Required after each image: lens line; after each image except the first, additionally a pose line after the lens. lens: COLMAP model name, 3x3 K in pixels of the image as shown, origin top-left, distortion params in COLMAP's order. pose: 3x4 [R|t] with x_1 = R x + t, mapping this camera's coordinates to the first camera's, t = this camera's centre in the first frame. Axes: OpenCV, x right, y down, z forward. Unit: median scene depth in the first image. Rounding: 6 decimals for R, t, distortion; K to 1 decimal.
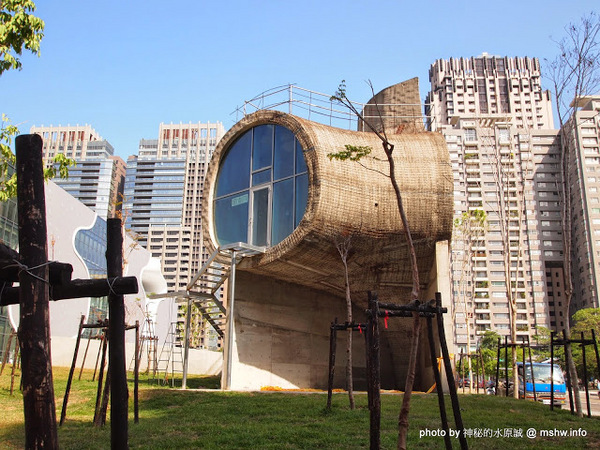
lens RADIAL K [[565.8, 0, 302.6], [0, 565.8, 224.2], [0, 0, 1]] dist [-0.045927, 0.000000]
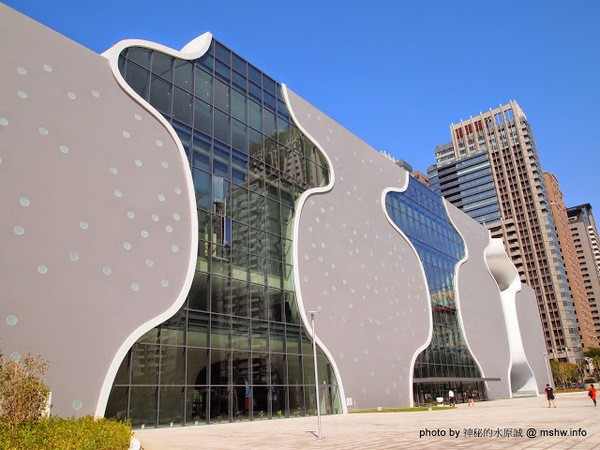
lens RADIAL K [[476.7, 0, 301.0], [0, 476.7, 224.7], [0, 0, 1]] dist [-0.042349, -0.018515]
pose [[0.810987, -0.249298, -0.529293, -0.089105], [0.212030, 0.968410, -0.131248, 0.048707], [0.545292, -0.005786, 0.838226, 0.218098]]
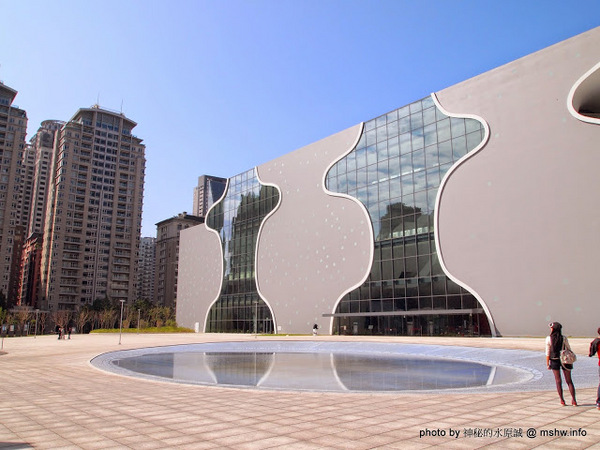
lens RADIAL K [[476.7, 0, 304.4], [0, 476.7, 226.5], [0, 0, 1]] dist [-0.042349, -0.018515]
pose [[-0.701933, -0.187187, -0.687206, 0.048936], [0.167589, 0.894350, -0.414791, 0.178838], [0.692246, -0.406323, -0.596403, 0.643303]]
